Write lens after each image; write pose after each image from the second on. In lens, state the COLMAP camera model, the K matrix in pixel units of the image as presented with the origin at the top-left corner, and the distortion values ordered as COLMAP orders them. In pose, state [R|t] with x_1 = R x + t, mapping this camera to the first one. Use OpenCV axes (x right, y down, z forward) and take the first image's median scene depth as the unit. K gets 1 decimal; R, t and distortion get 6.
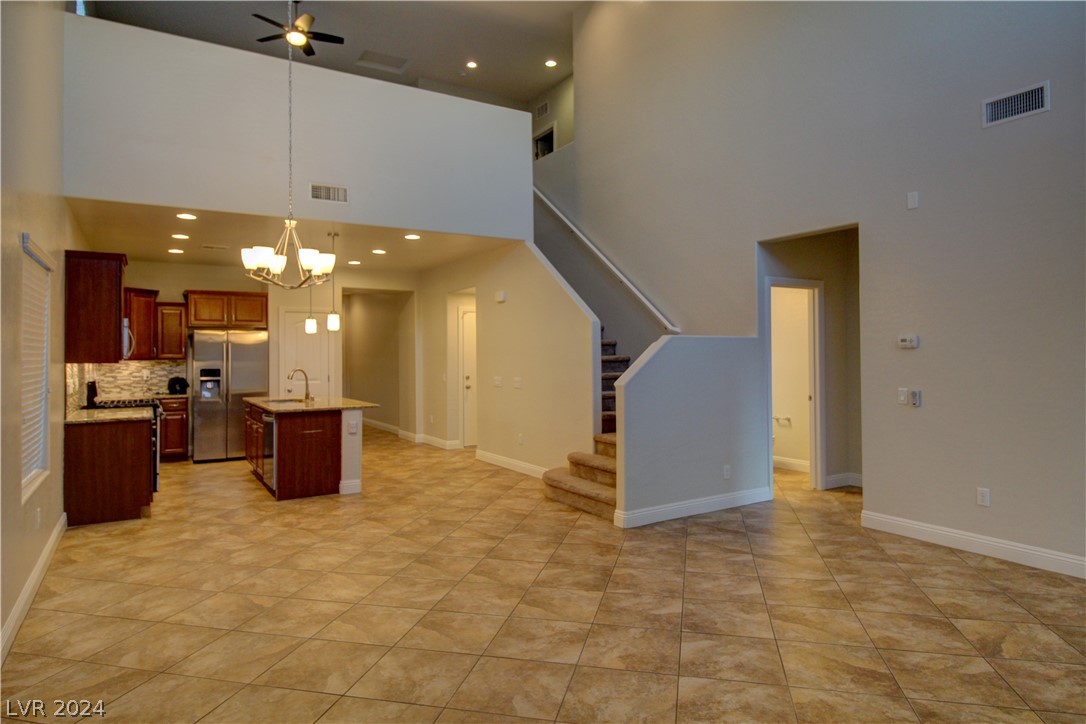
lens RADIAL K [[642.6, 0, 544.1], [0, 642.6, 344.9], [0, 0, 1]] dist [-0.003201, -0.000922]
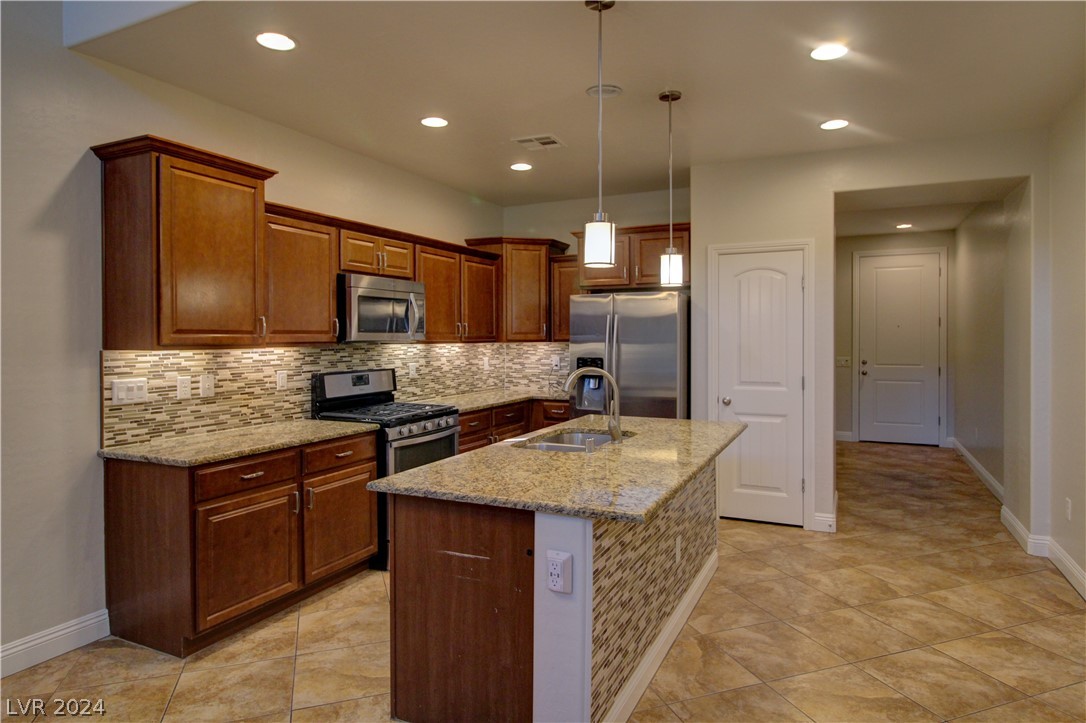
lens RADIAL K [[642.6, 0, 544.1], [0, 642.6, 344.4], [0, 0, 1]] dist [-0.003201, -0.000922]
pose [[0.539180, 0.014288, -0.842069, -0.052530], [0.013808, 0.999572, 0.025801, 0.013707], [0.842077, -0.025539, 0.538752, 0.960062]]
